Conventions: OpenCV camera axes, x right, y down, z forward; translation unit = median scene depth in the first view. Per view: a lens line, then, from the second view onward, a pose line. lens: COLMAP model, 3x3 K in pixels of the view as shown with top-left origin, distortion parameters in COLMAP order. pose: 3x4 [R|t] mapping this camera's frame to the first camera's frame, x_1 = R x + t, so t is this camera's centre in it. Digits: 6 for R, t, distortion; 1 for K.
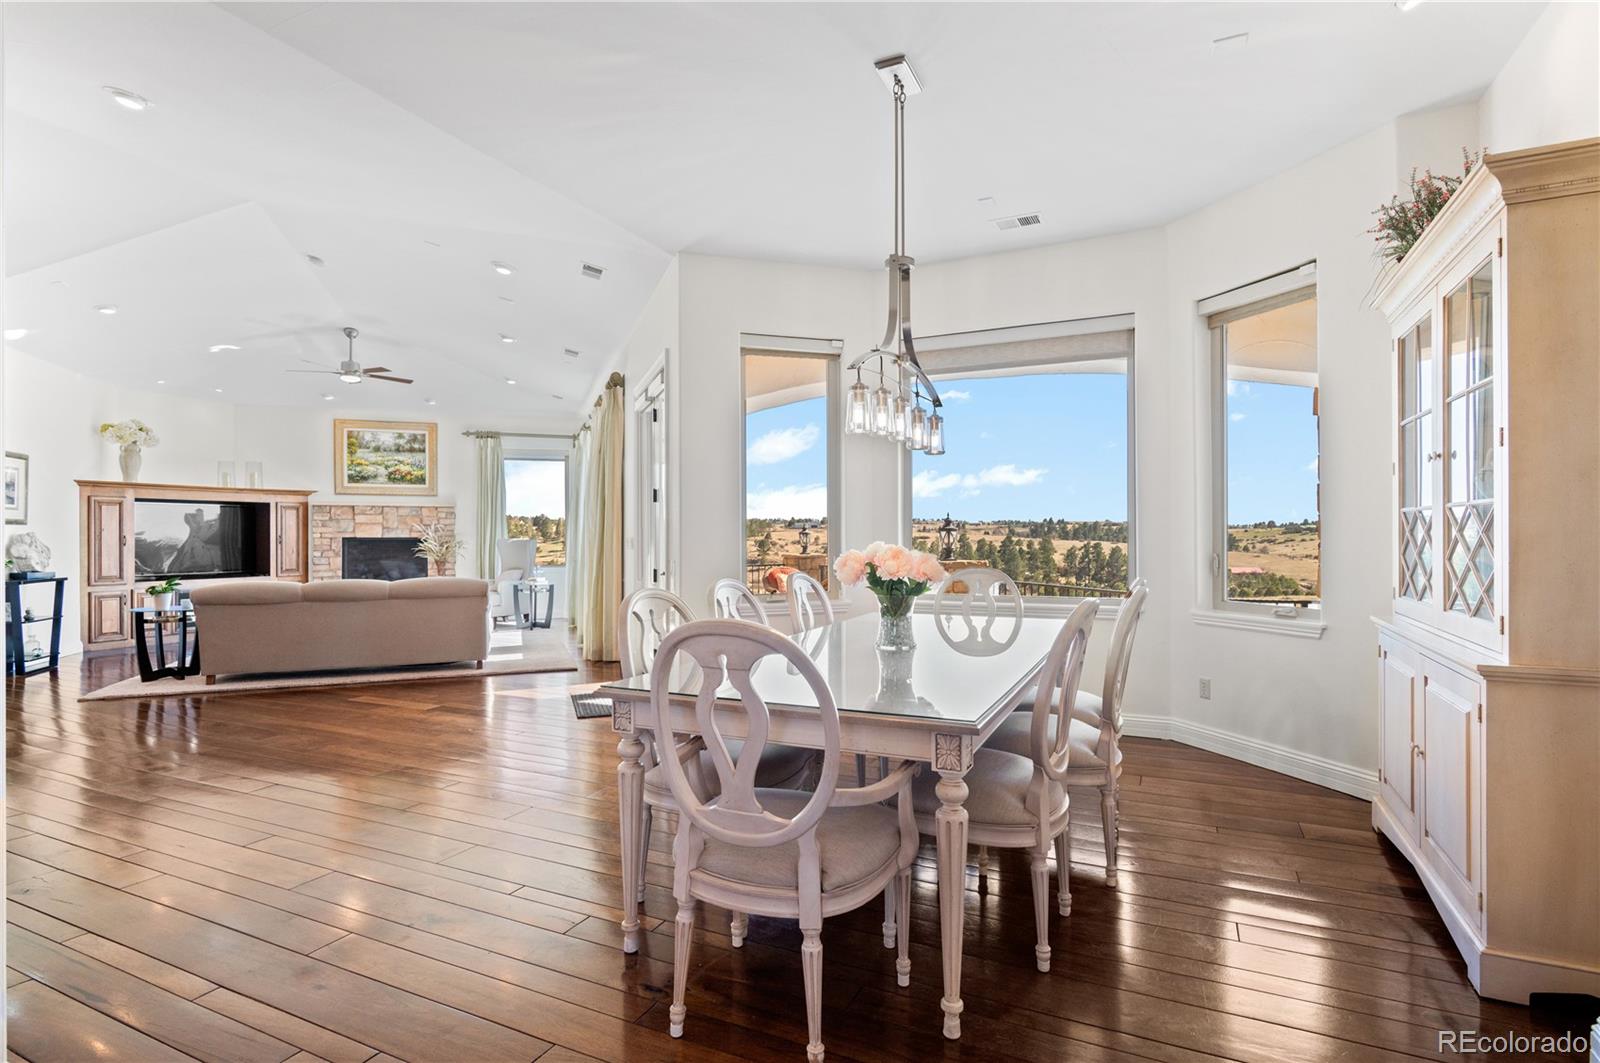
lens RADIAL K [[797.9, 0, 805.0], [0, 797.9, 538.1], [0, 0, 1]] dist [-0.004623, 0.000456]
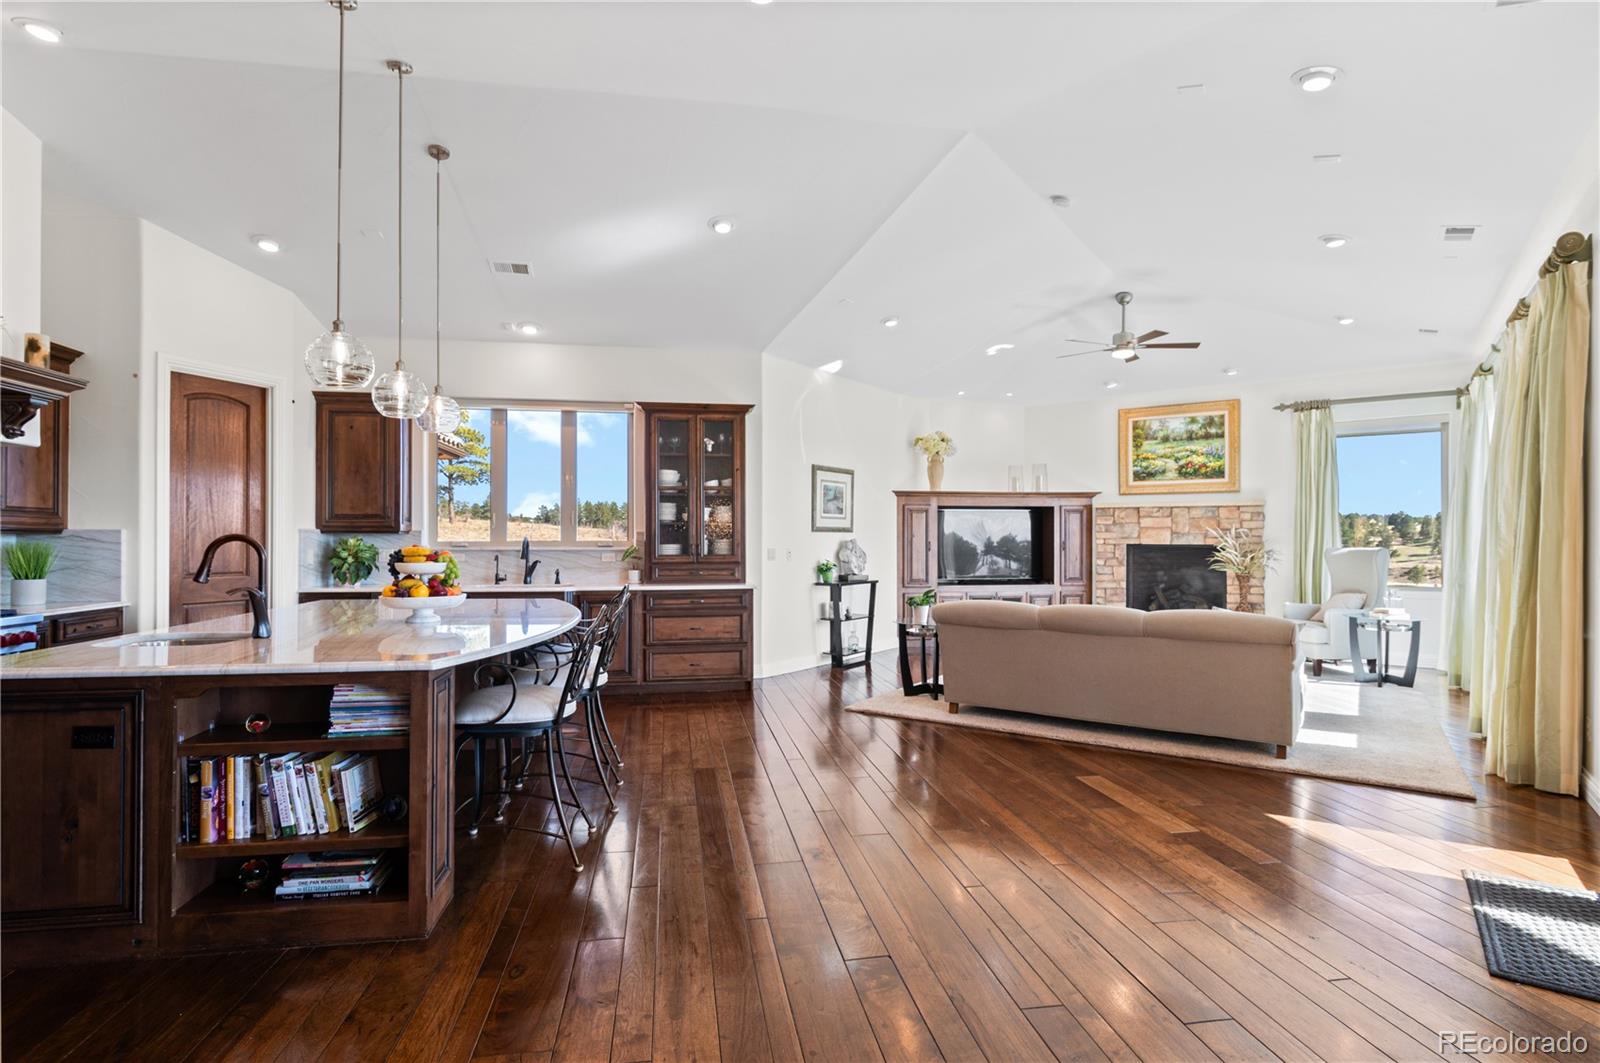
lens RADIAL K [[797.9, 0, 791.0], [0, 797.9, 534.3], [0, 0, 1]] dist [-0.004623, 0.000456]
pose [[0.563485, 0.000795, -0.826126, -0.067001], [-0.004977, 0.999985, -0.002432, -0.007510], [0.826111, 0.005482, 0.563481, 0.205734]]
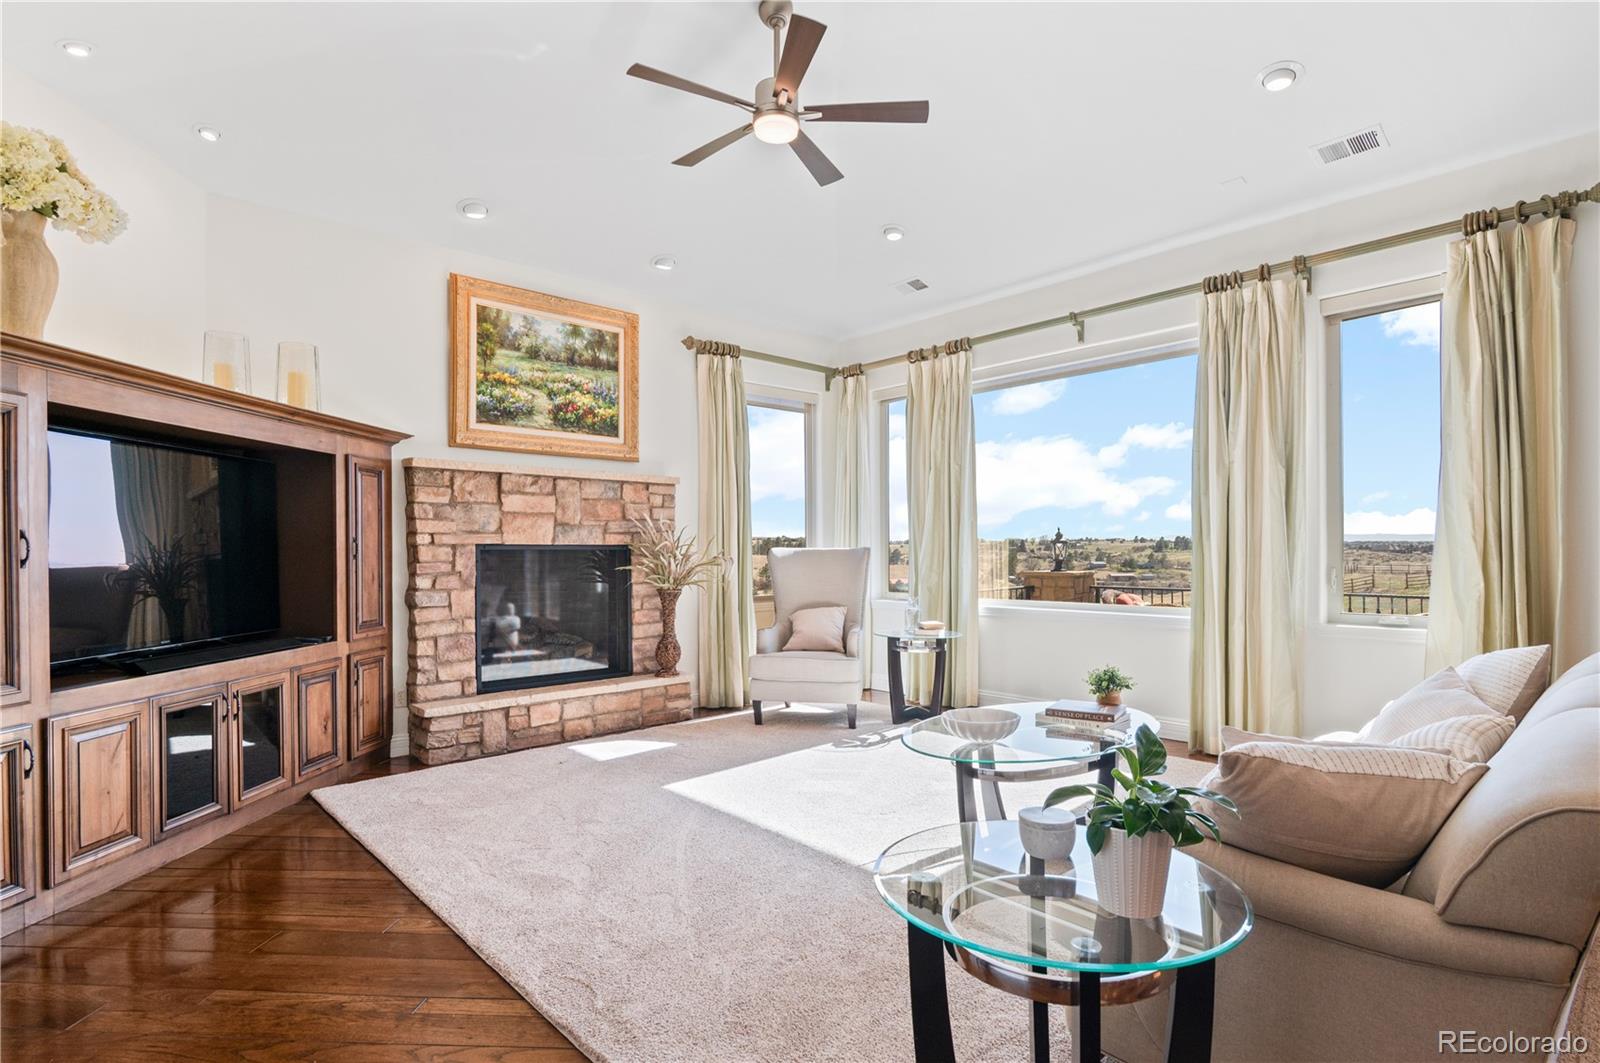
lens RADIAL K [[797.9, 0, 790.5], [0, 797.9, 547.4], [0, 0, 1]] dist [-0.004623, 0.000456]
pose [[0.921161, -0.001537, 0.389178, -0.594892], [0.006955, 0.999898, -0.012512, 0.007609], [-0.389119, 0.014232, 0.921077, 0.531898]]
